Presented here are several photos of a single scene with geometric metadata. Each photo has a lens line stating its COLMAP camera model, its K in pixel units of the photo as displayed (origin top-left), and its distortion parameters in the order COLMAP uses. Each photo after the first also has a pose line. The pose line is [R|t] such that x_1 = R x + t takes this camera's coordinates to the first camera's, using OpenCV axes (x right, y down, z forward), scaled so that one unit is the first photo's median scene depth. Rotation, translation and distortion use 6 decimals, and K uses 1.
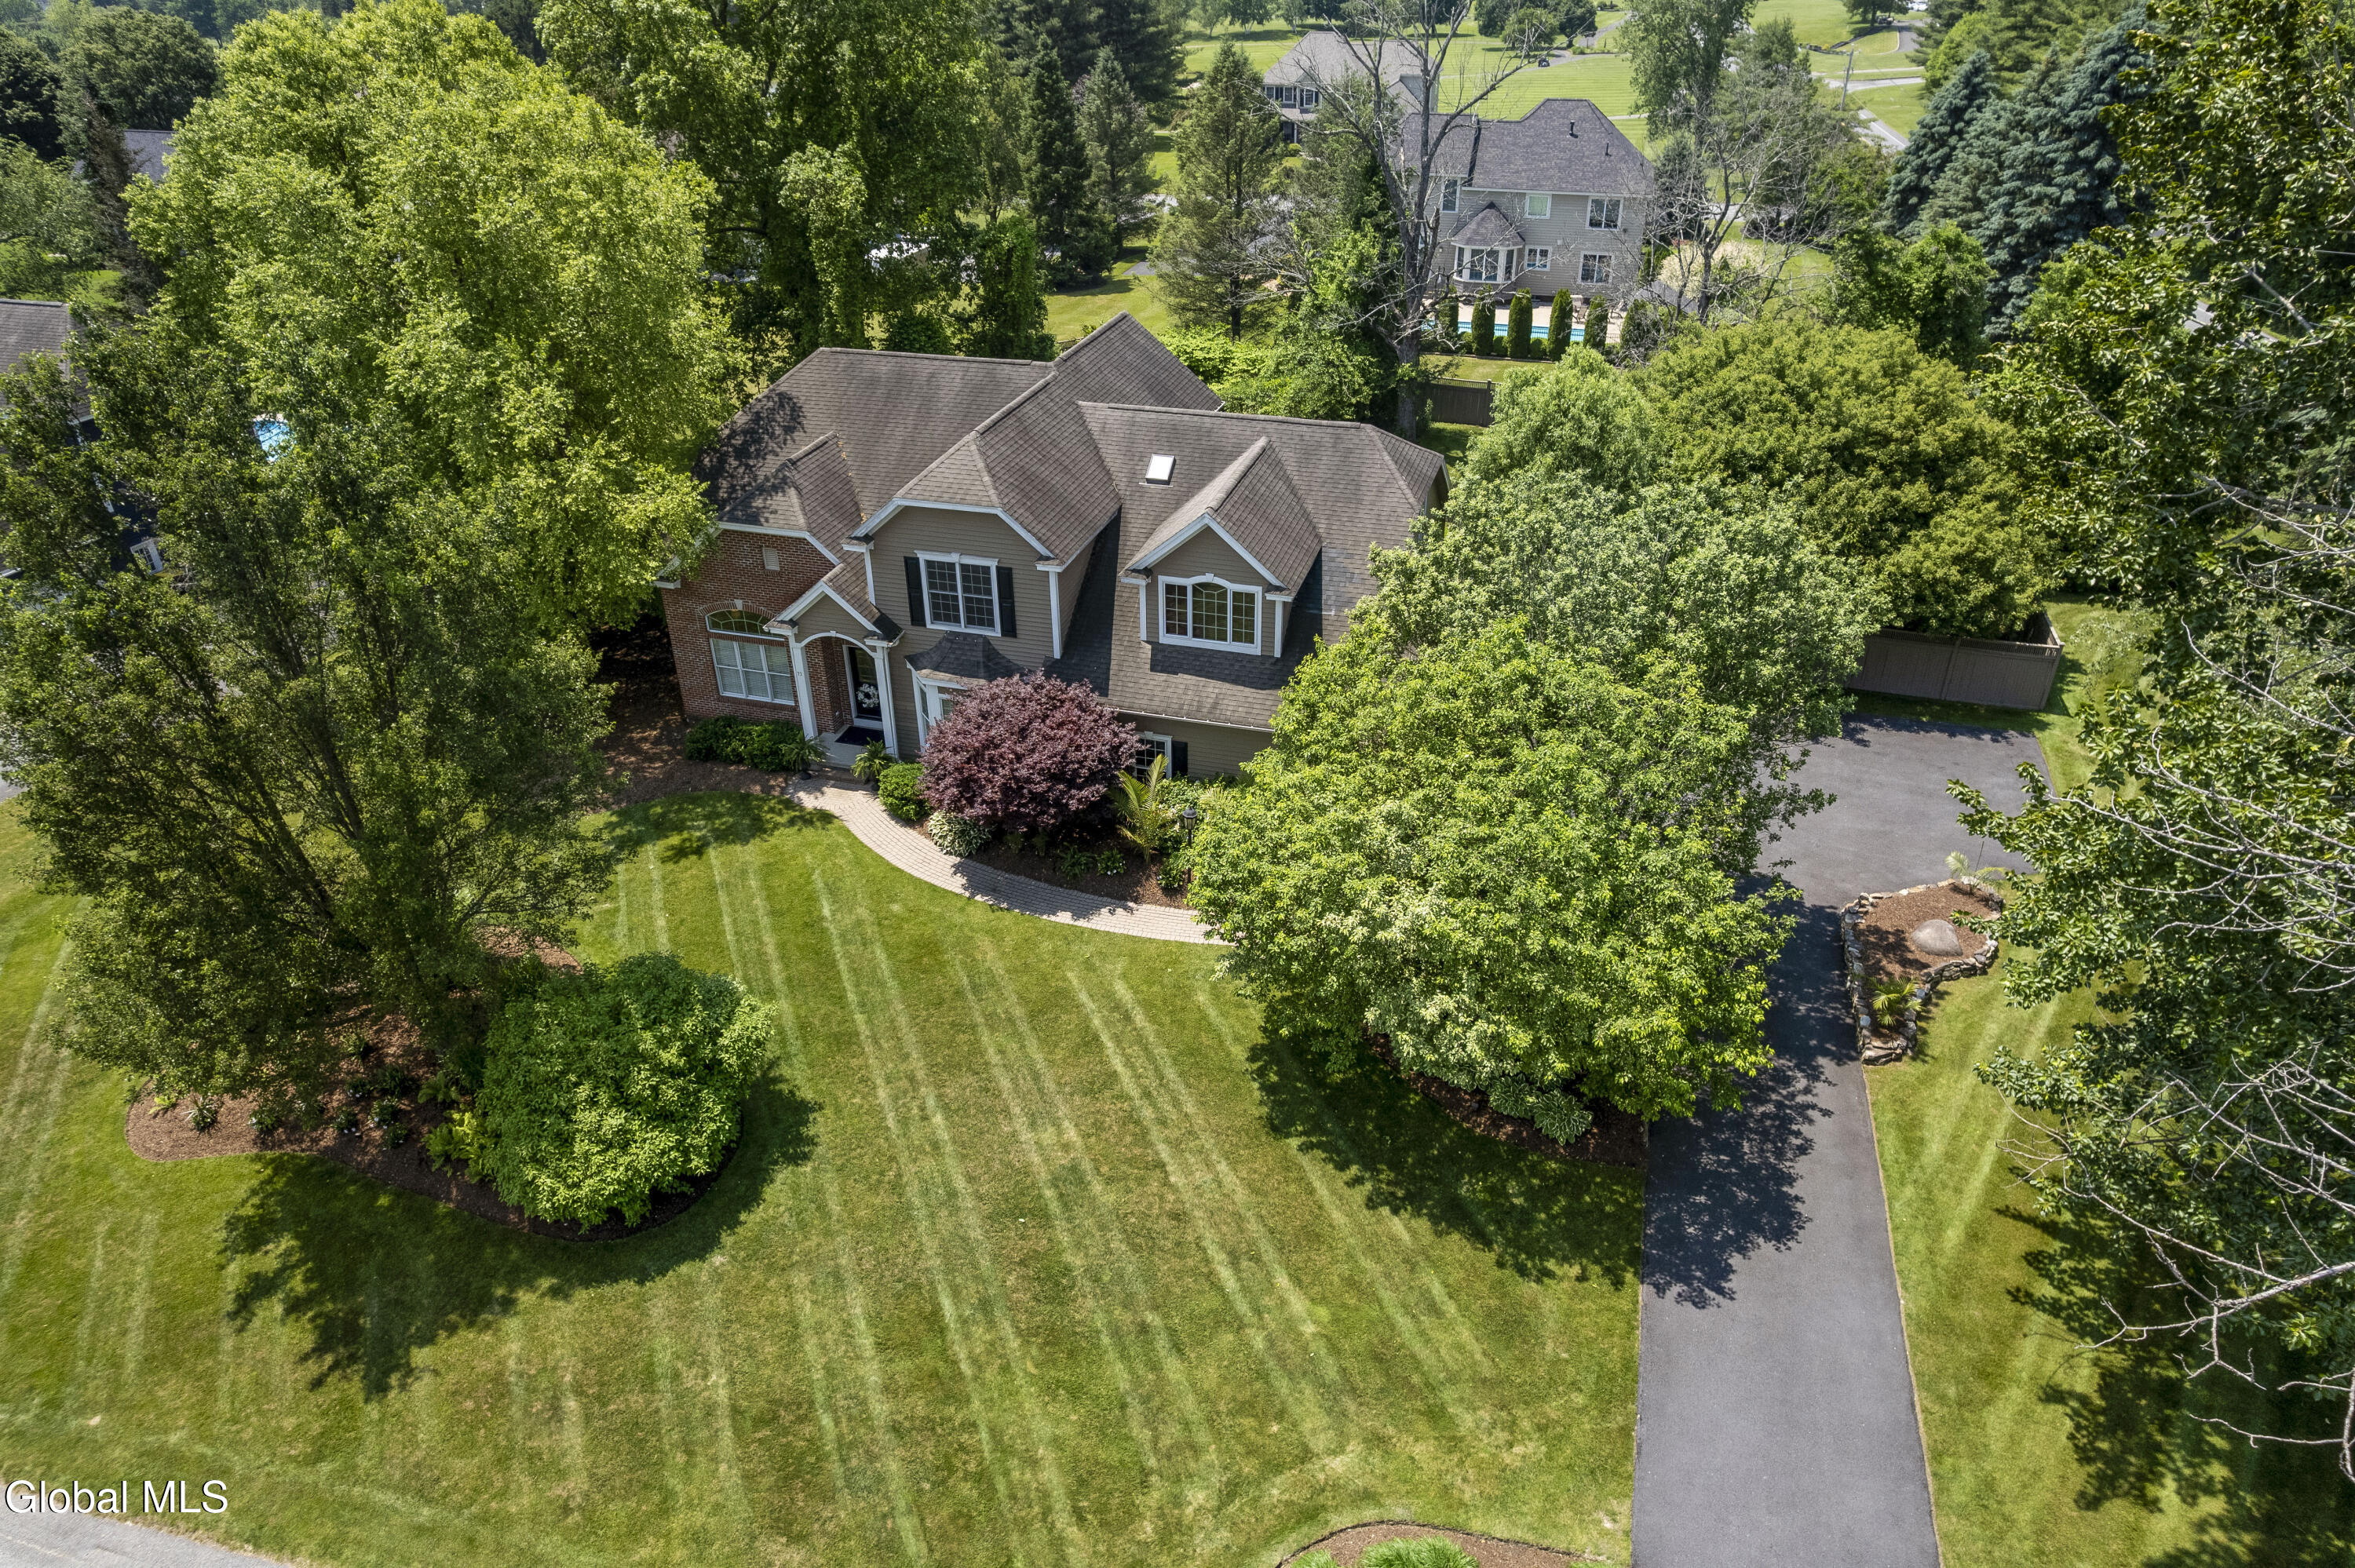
lens RADIAL K [[1509.4, 0, 1264.1], [0, 1509.4, 784.6], [0, 0, 1]] dist [-0.001704, -0.000786]
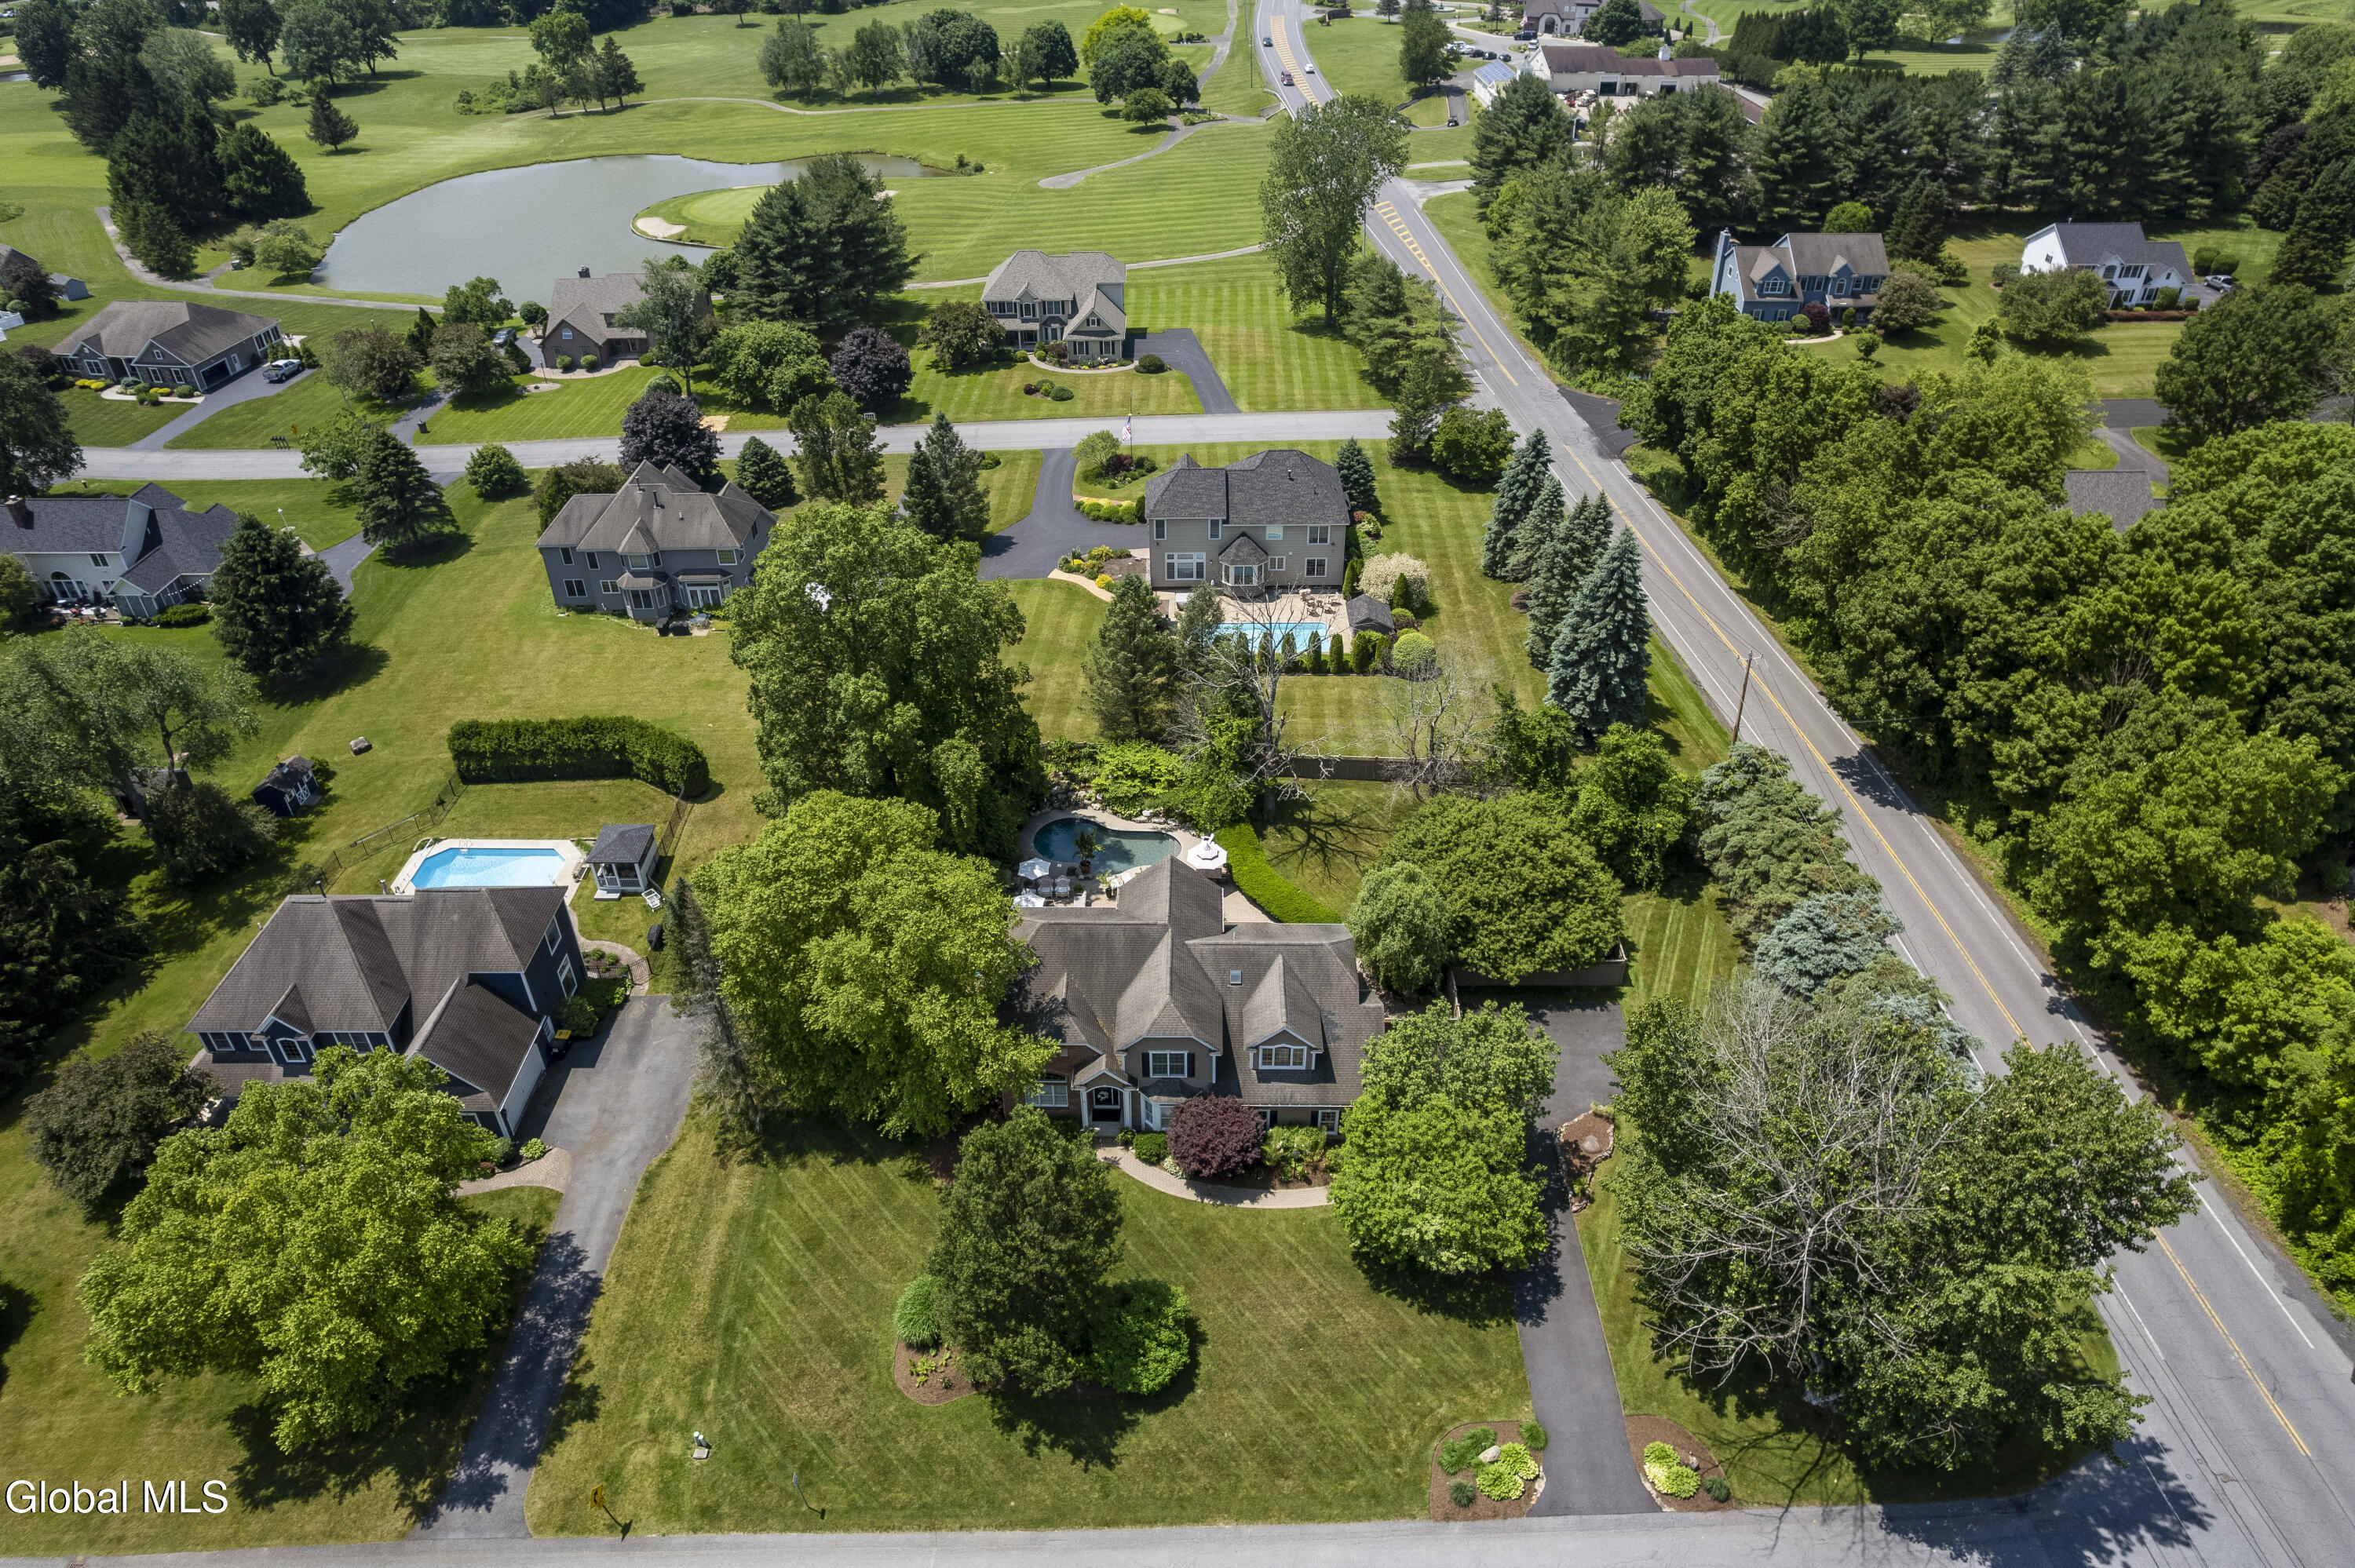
lens RADIAL K [[1509.4, 0, 1264.1], [0, 1509.4, 784.6], [0, 0, 1]] dist [-0.001704, -0.000786]
pose [[0.962189, -0.151592, 0.226300, -0.536404], [0.129232, 0.985423, 0.110633, -0.803216], [-0.239772, -0.077205, 0.967754, -1.209887]]
